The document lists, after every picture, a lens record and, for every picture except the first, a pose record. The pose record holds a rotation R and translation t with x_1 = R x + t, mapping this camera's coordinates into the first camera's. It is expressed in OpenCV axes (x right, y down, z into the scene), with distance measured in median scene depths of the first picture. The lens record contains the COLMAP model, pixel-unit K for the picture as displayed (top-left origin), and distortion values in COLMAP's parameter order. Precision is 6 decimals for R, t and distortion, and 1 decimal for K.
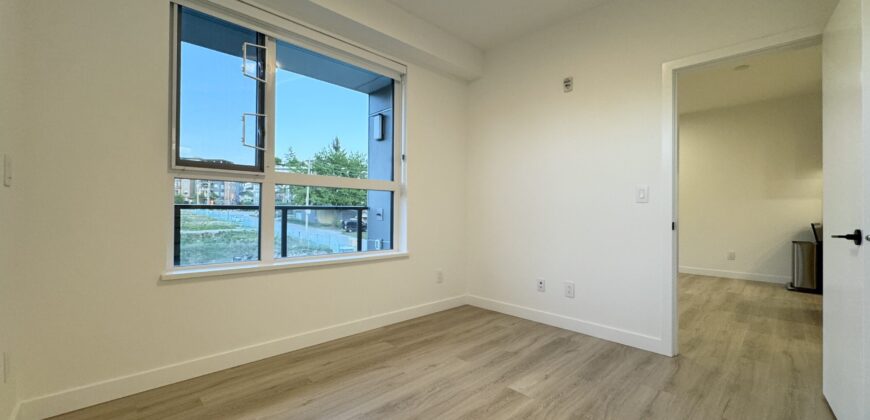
lens RADIAL K [[350.5, 0, 434.9], [0, 350.5, 209.9], [0, 0, 1]] dist [0.000064, 0.000849]
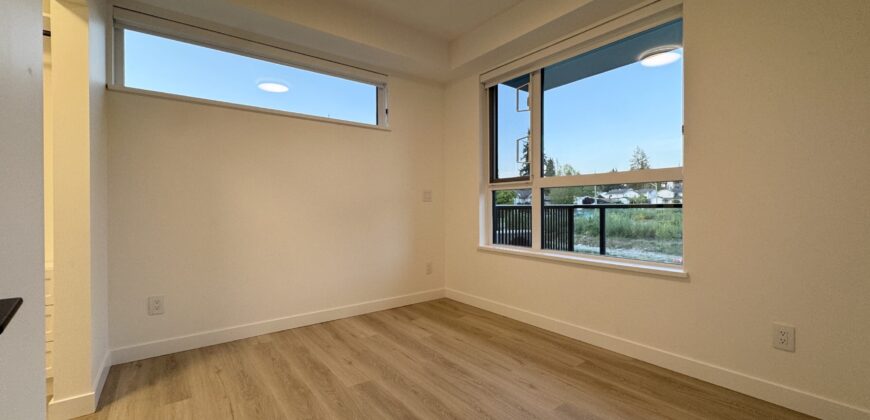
lens RADIAL K [[350.5, 0, 436.6], [0, 350.5, 208.5], [0, 0, 1]] dist [0.000064, 0.000849]
pose [[-0.128537, -0.009718, -0.991657, 0.804885], [0.007436, 0.999914, -0.010762, 0.008525], [0.991677, -0.008757, -0.128454, 0.792594]]
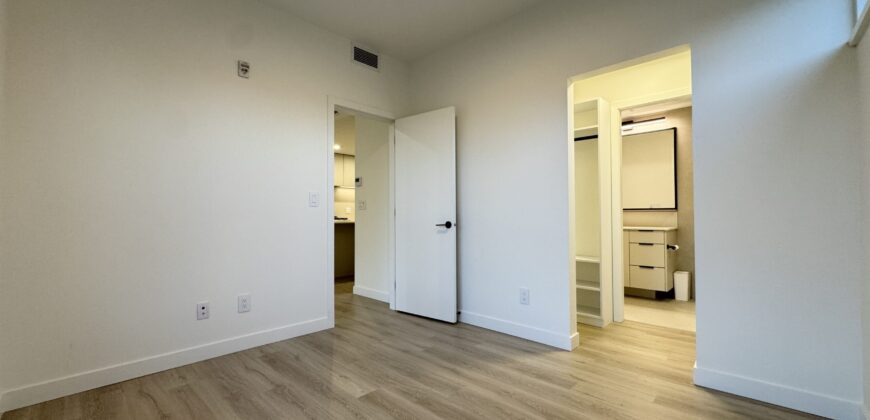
lens RADIAL K [[350.5, 0, 435.5], [0, 350.5, 210.7], [0, 0, 1]] dist [0.000064, 0.000849]
pose [[-0.037483, 0.007393, 0.999270, -0.601565], [-0.002428, 0.999969, -0.007489, 0.001076], [-0.999294, -0.002706, -0.037464, 0.652355]]
